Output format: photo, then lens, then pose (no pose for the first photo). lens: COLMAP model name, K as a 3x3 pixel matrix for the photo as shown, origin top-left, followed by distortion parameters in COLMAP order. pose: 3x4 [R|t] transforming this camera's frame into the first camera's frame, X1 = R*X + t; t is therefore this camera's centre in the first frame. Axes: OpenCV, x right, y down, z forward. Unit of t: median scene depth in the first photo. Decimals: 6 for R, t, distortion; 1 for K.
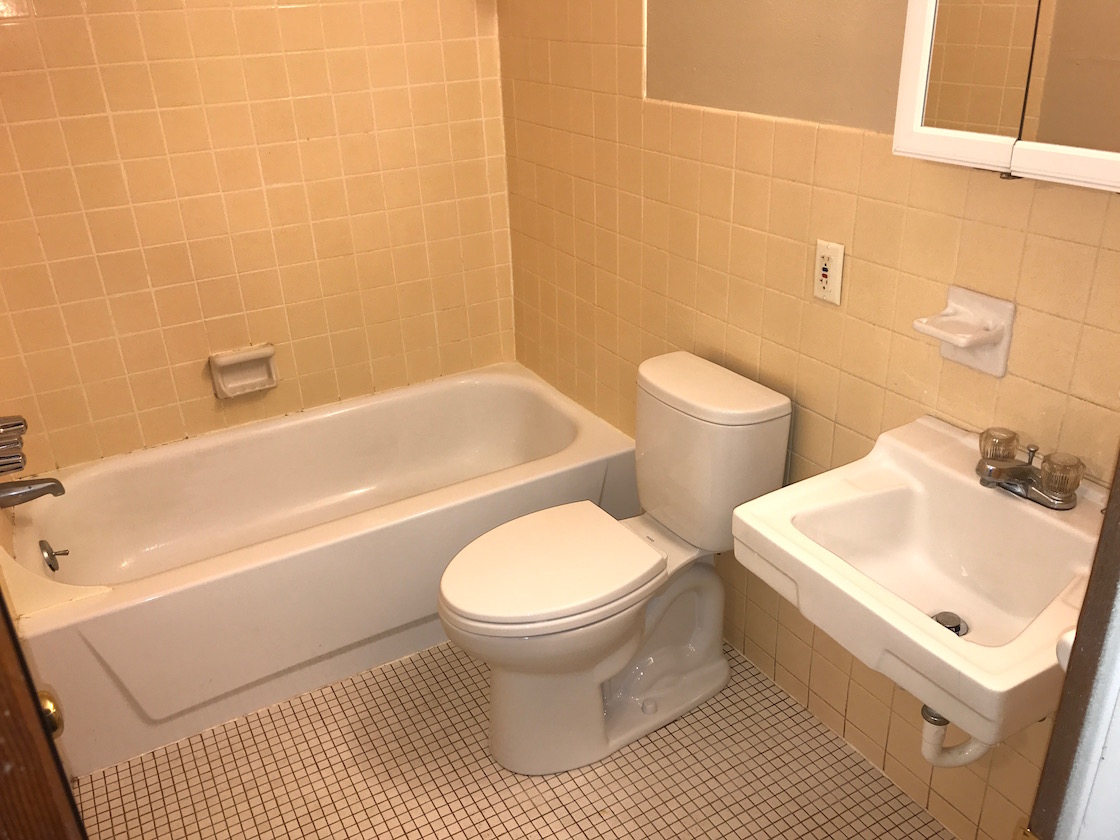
lens RADIAL K [[923.9, 0, 558.2], [0, 923.9, 419.8], [0, 0, 1]] dist [0.031225, -0.021213]
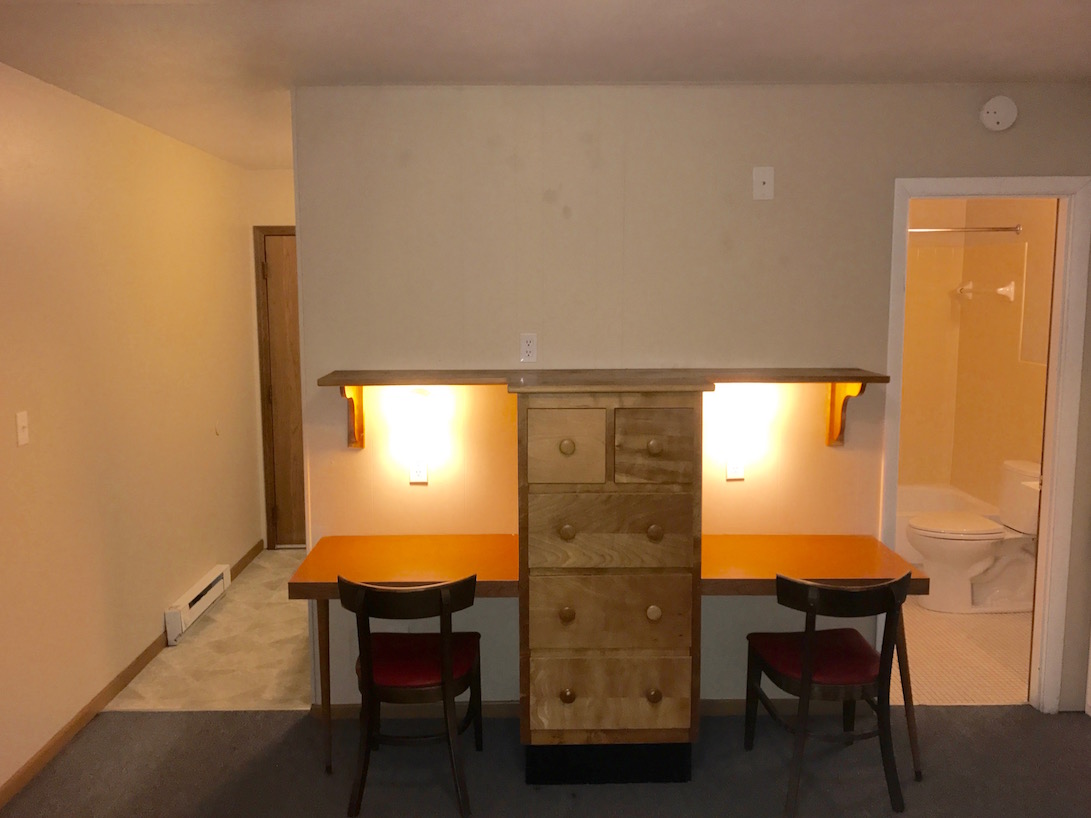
lens RADIAL K [[900.0, 0, 545.6], [0, 900.0, 400.7], [0, 0, 1]] dist [0.031225, -0.021213]
pose [[0.876697, 0.098884, -0.470770, 0.107306], [-0.232187, 0.944082, -0.234091, 0.502504], [0.421298, 0.314533, 0.850633, -1.274022]]
